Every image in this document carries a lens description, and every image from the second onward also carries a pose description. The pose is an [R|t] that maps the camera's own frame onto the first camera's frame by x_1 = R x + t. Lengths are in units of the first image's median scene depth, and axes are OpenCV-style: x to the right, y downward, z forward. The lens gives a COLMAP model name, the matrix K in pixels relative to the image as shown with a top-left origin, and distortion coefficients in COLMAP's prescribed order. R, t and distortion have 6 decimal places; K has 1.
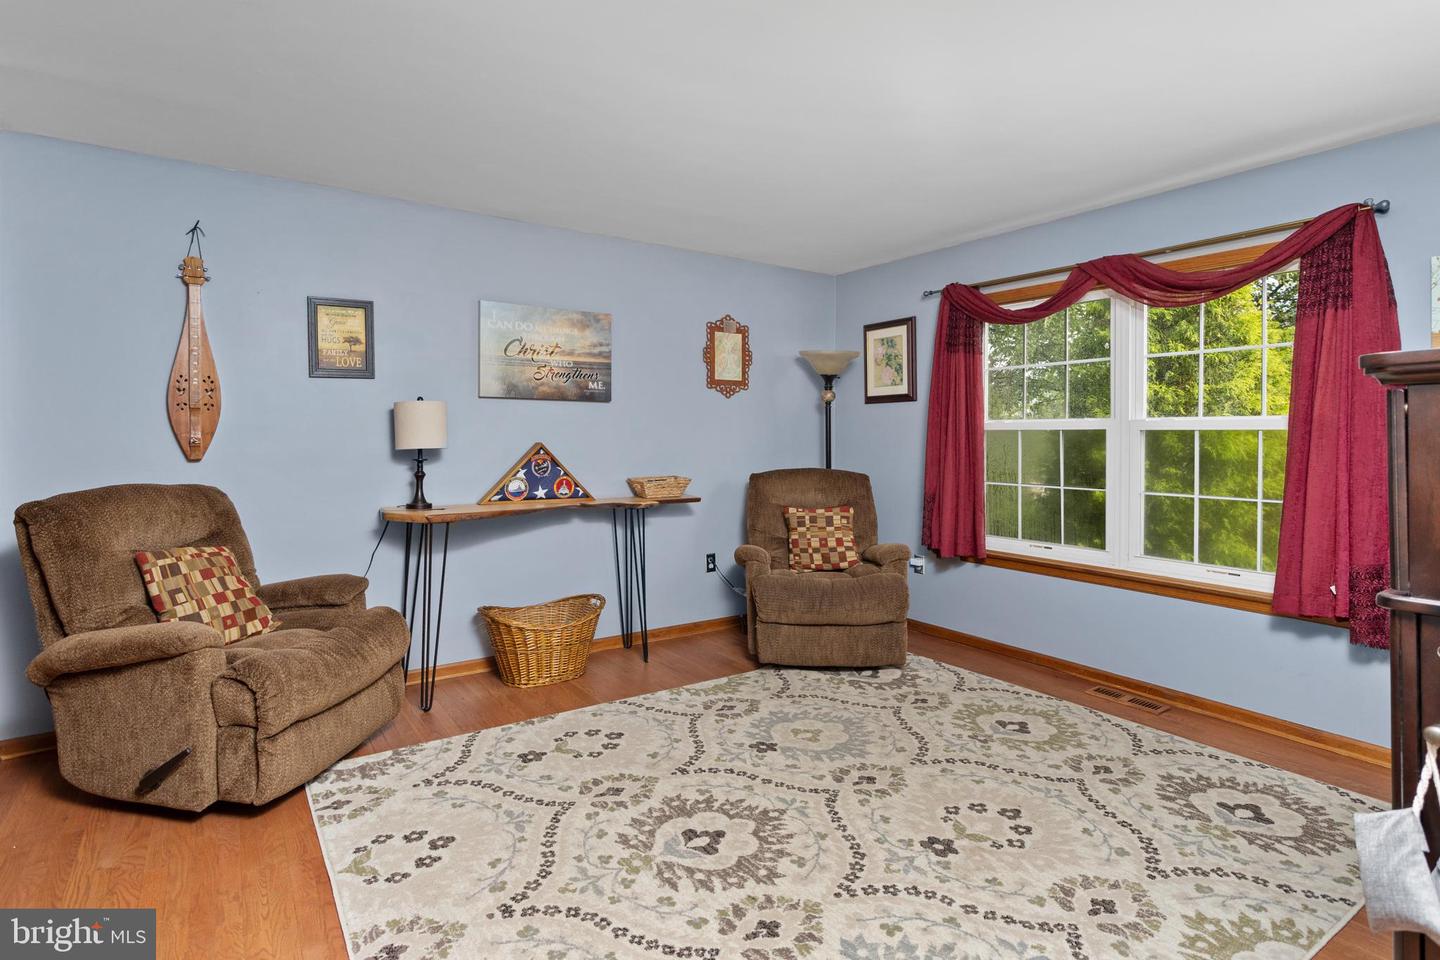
lens RADIAL K [[699.1, 0, 721.4], [0, 699.1, 437.6], [0, 0, 1]] dist [-0.002049, -0.000005]
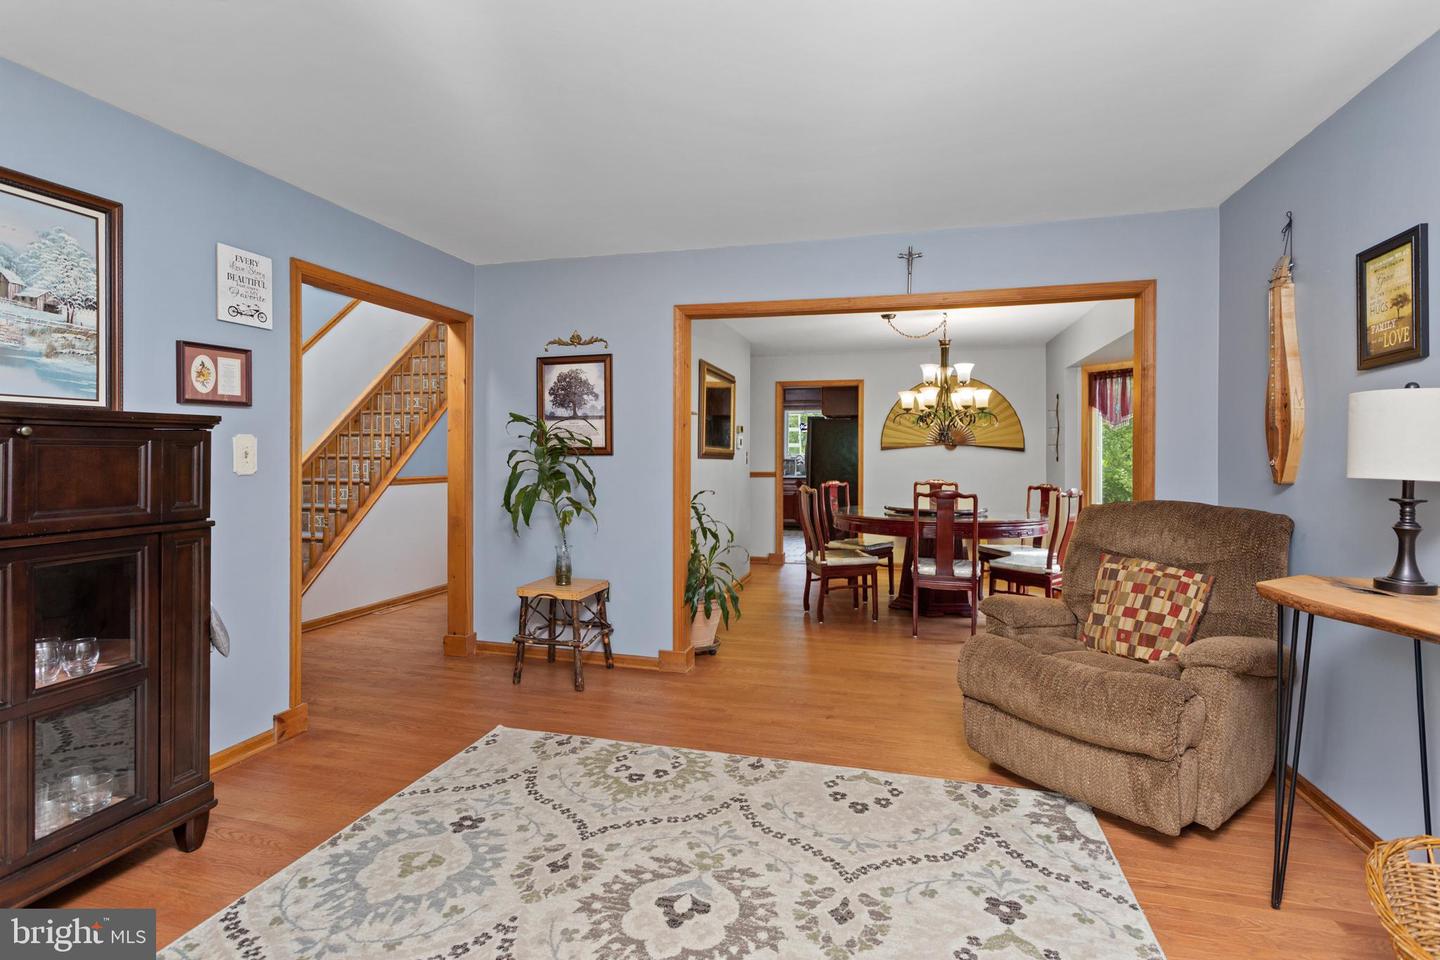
lens RADIAL K [[699.1, 0, 725.2], [0, 699.1, 470.2], [0, 0, 1]] dist [-0.002049, -0.000005]
pose [[-0.768587, 0.008375, -0.639690, 0.520456], [-0.004717, 0.999813, 0.018758, 0.001344], [0.639727, 0.017435, -0.768404, 1.794042]]
